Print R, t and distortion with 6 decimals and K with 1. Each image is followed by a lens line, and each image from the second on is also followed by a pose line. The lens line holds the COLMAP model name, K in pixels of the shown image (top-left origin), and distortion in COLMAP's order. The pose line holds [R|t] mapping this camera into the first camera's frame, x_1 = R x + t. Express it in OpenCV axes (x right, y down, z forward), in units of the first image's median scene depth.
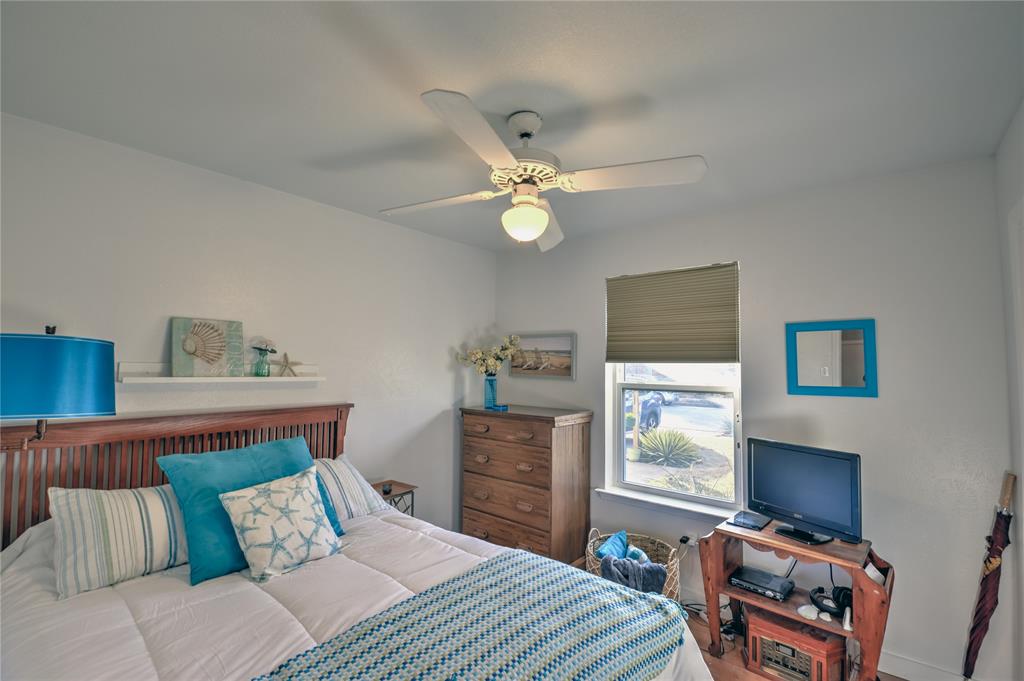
lens RADIAL K [[456.0, 0, 522.3], [0, 456.0, 343.6], [0, 0, 1]] dist [-0.009011, -0.000656]
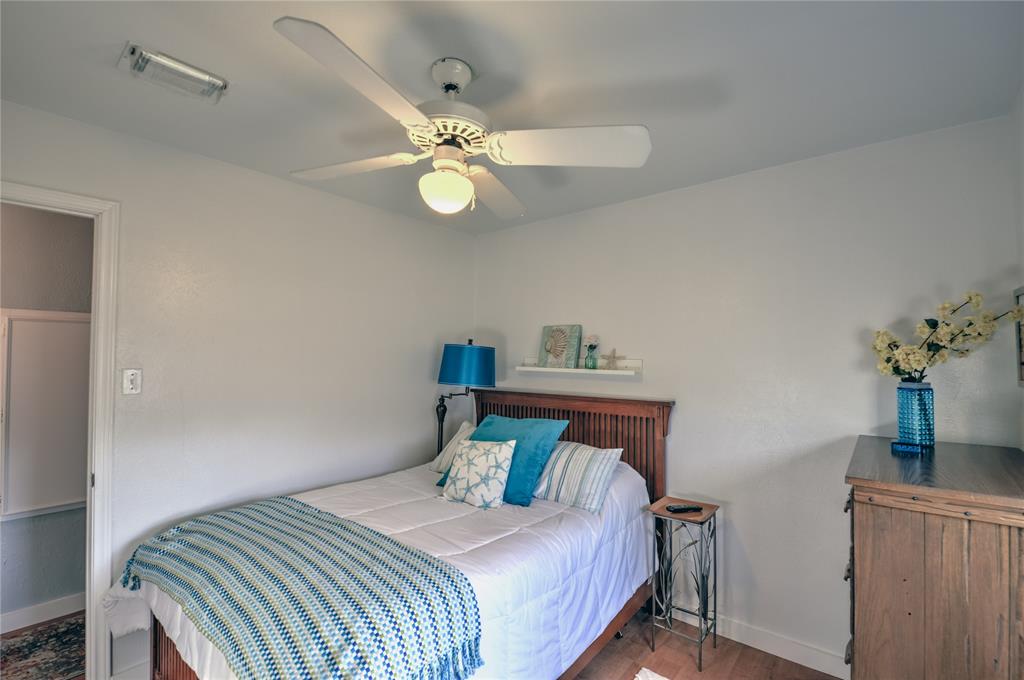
lens RADIAL K [[456.0, 0, 522.6], [0, 456.0, 348.7], [0, 0, 1]] dist [-0.009011, -0.000656]
pose [[-0.009734, -0.026054, -0.999613, 0.826525], [0.039532, 0.998869, -0.026420, 0.057846], [0.999171, -0.039774, -0.008693, 1.101860]]
